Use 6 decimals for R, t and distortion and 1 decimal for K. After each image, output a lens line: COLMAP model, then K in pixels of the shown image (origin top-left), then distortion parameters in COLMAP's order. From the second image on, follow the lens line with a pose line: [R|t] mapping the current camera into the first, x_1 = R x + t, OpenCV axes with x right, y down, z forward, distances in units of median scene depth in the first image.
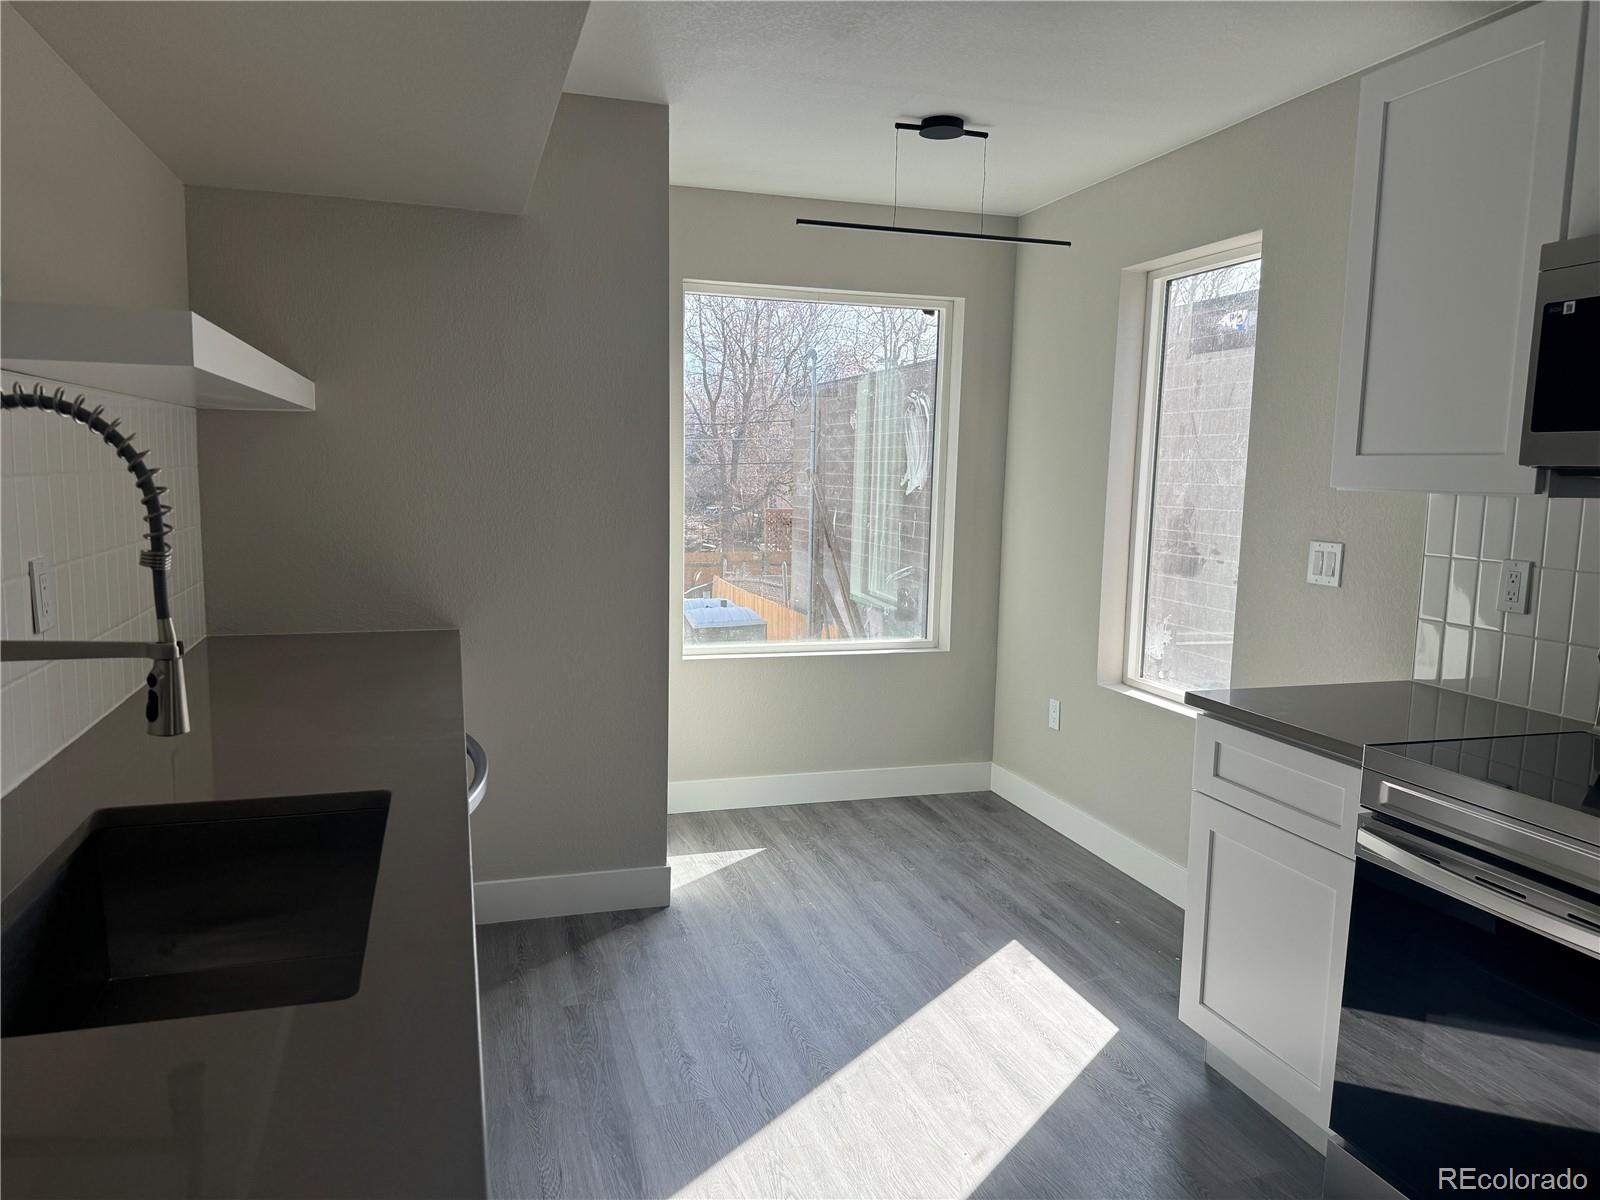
lens RADIAL K [[1125.5, 0, 800.0], [0, 1125.5, 600.0], [0, 0, 1]] dist [0.168247, -0.209636]
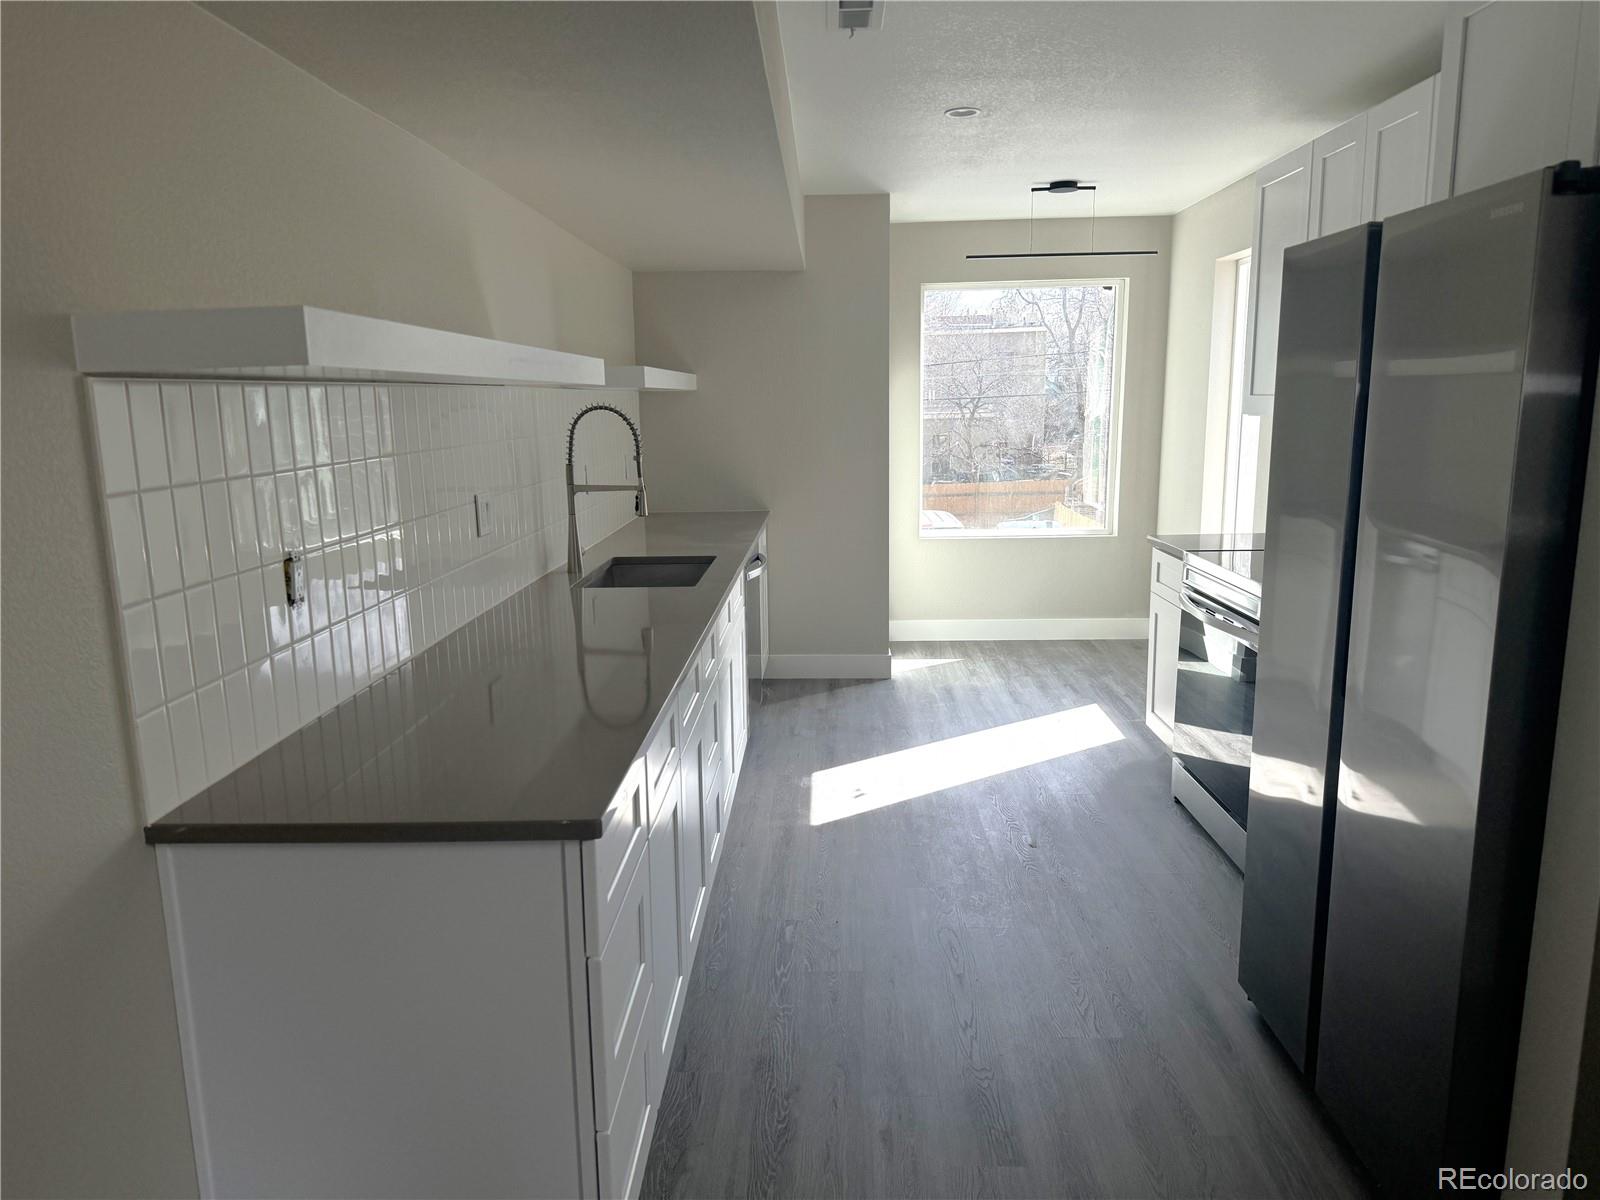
lens RADIAL K [[1117.5, 0, 799.2], [0, 1117.5, 607.1], [0, 0, 1]] dist [0.137930, -0.202361]
pose [[0.946939, 0.025730, -0.320382, 0.285986], [-0.004207, 0.997697, 0.067691, 0.054258], [0.321386, -0.062752, 0.944867, -0.595946]]
